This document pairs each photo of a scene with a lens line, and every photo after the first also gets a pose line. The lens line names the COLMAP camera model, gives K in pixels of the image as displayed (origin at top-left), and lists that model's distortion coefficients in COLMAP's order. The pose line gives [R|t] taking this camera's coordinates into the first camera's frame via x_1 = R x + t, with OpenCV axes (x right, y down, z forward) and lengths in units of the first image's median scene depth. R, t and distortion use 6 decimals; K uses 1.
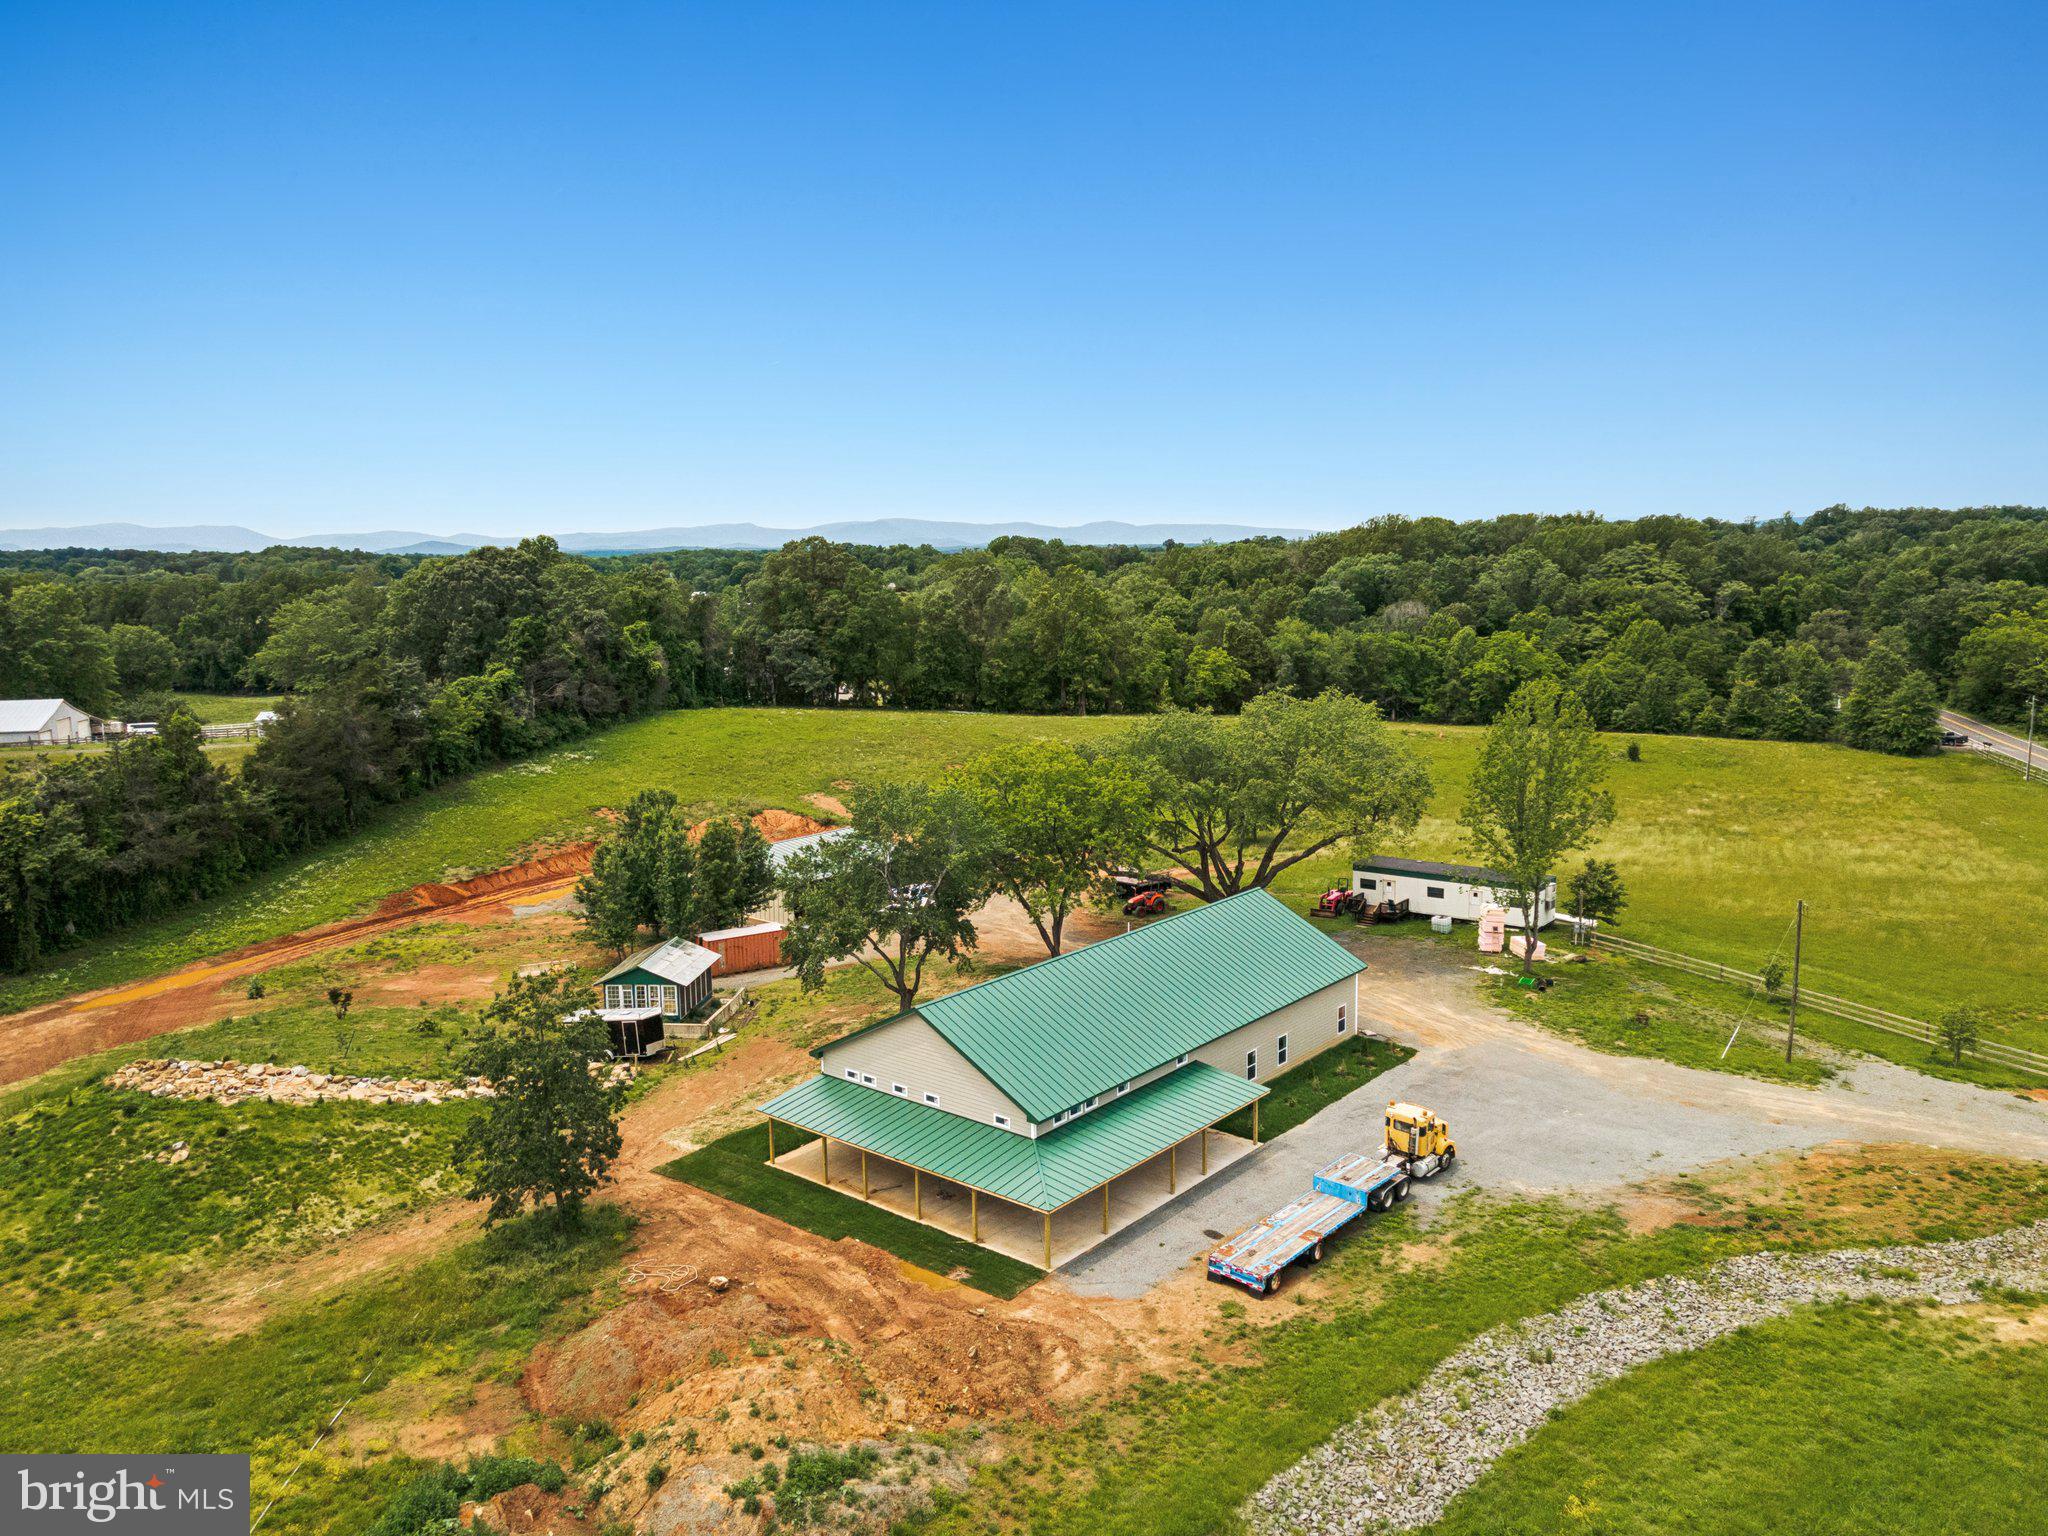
lens RADIAL K [[1531.7, 0, 1024.0], [0, 1531.7, 768.0], [0, 0, 1]] dist [0.063827, 0.007051]
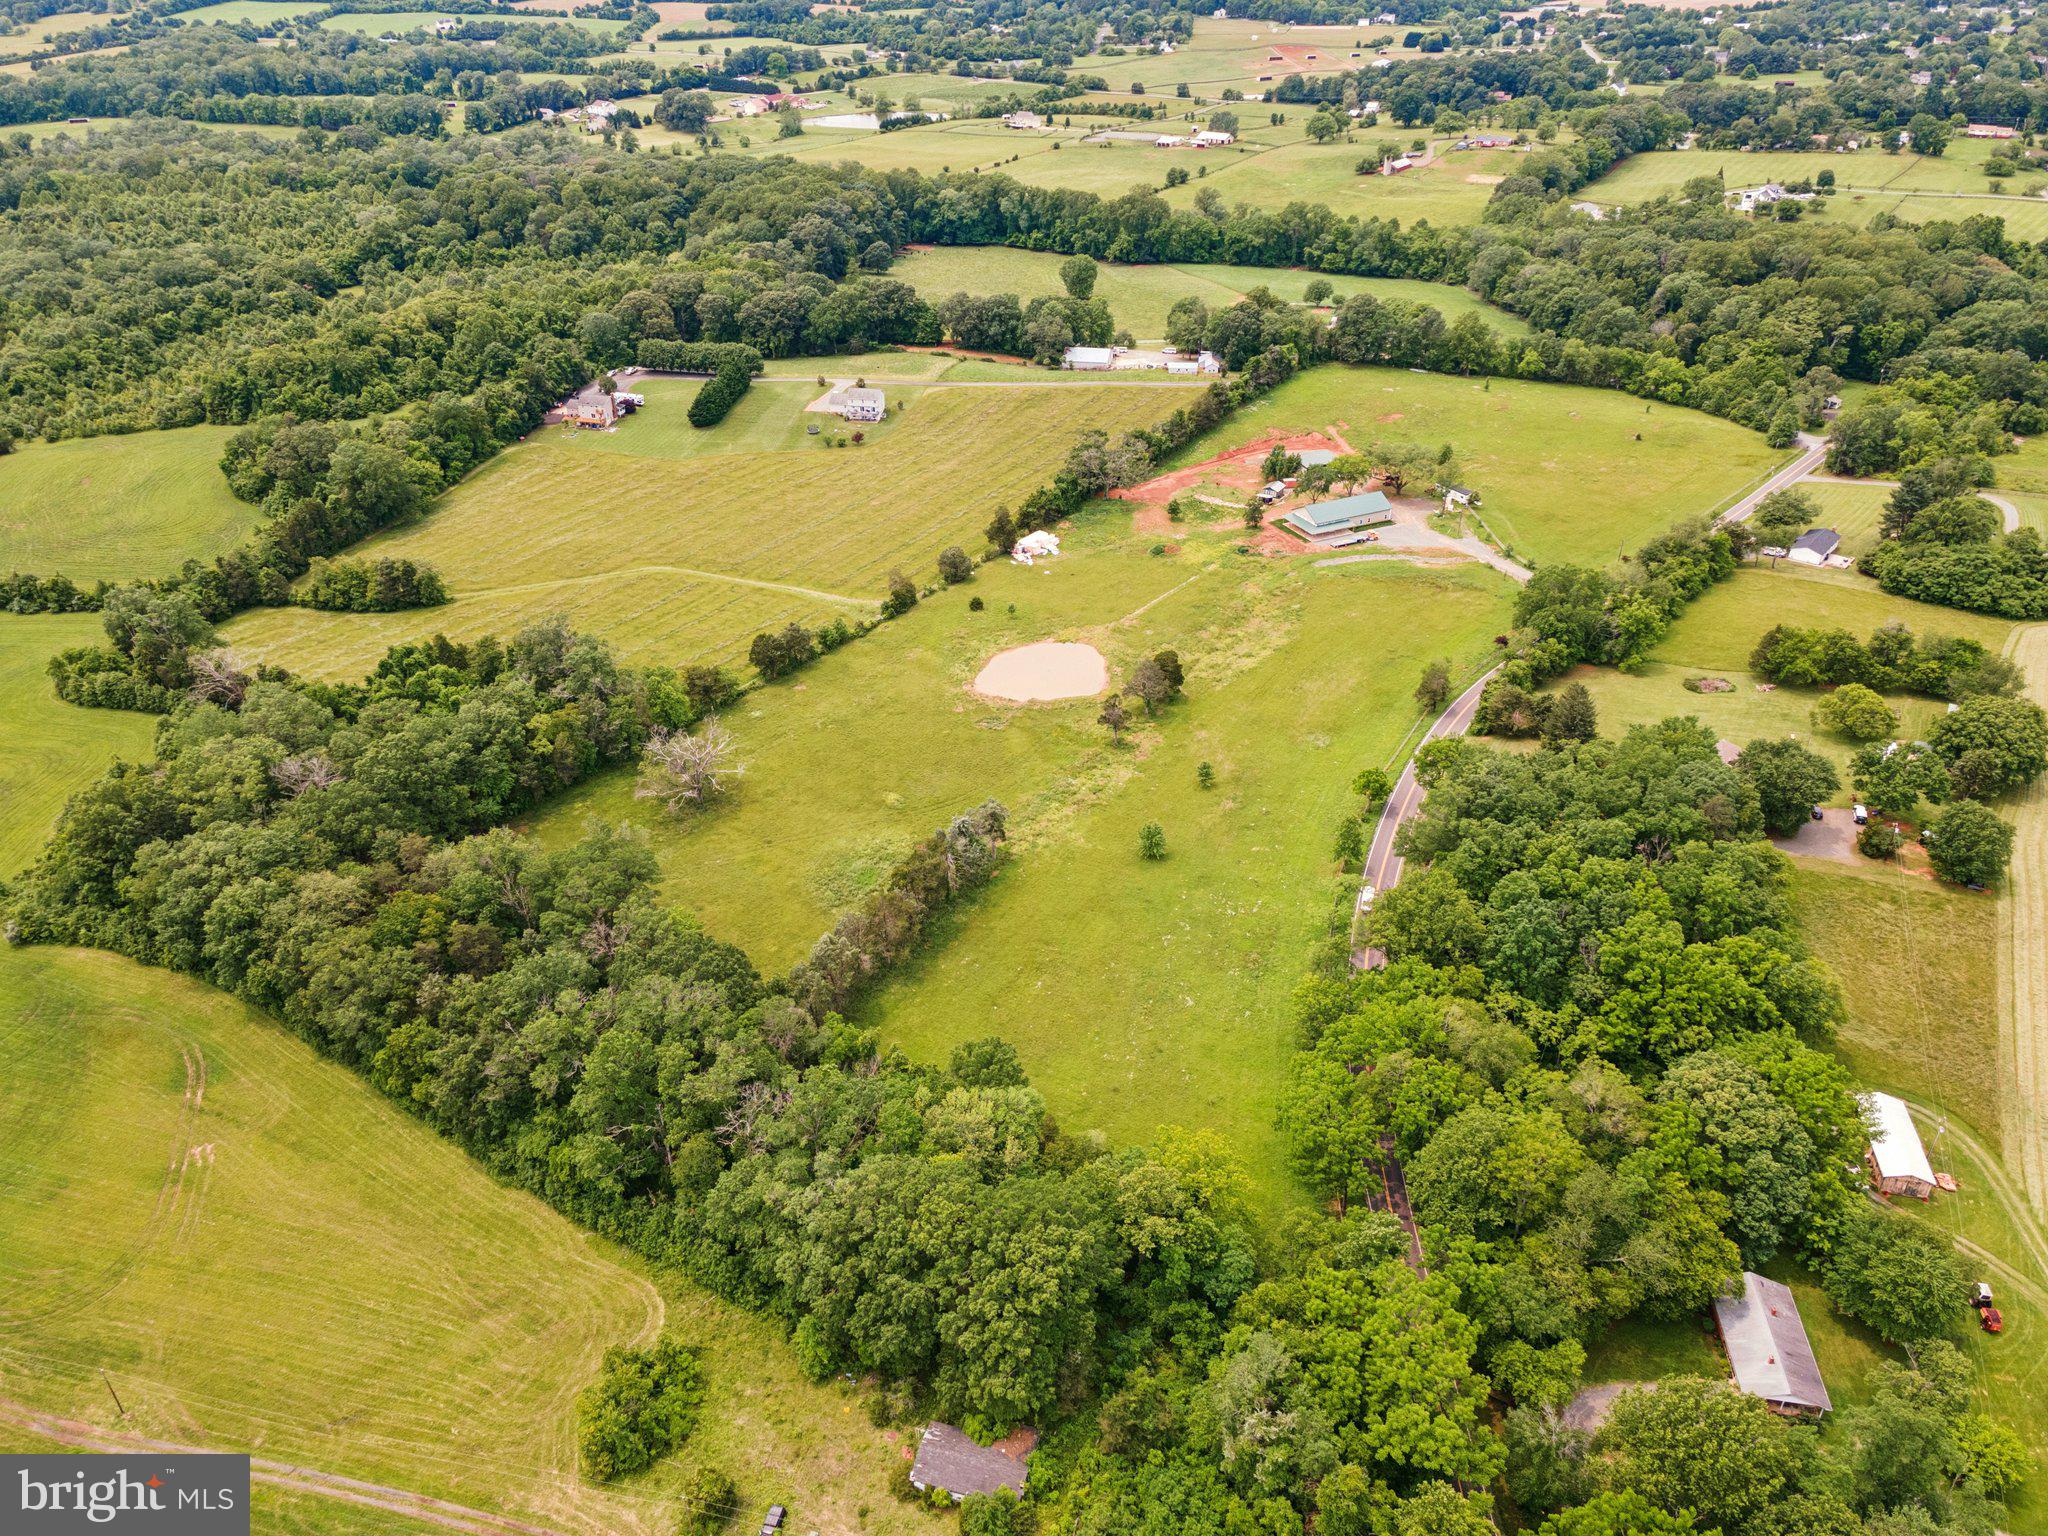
lens RADIAL K [[1531.7, 0, 1024.0], [0, 1531.7, 768.0], [0, 0, 1]] dist [0.063827, 0.007051]
pose [[0.909486, 0.222220, -0.351359, 0.508764], [-0.072366, 0.916873, 0.392565, -0.480745], [0.409388, -0.331606, 0.849964, -2.010662]]
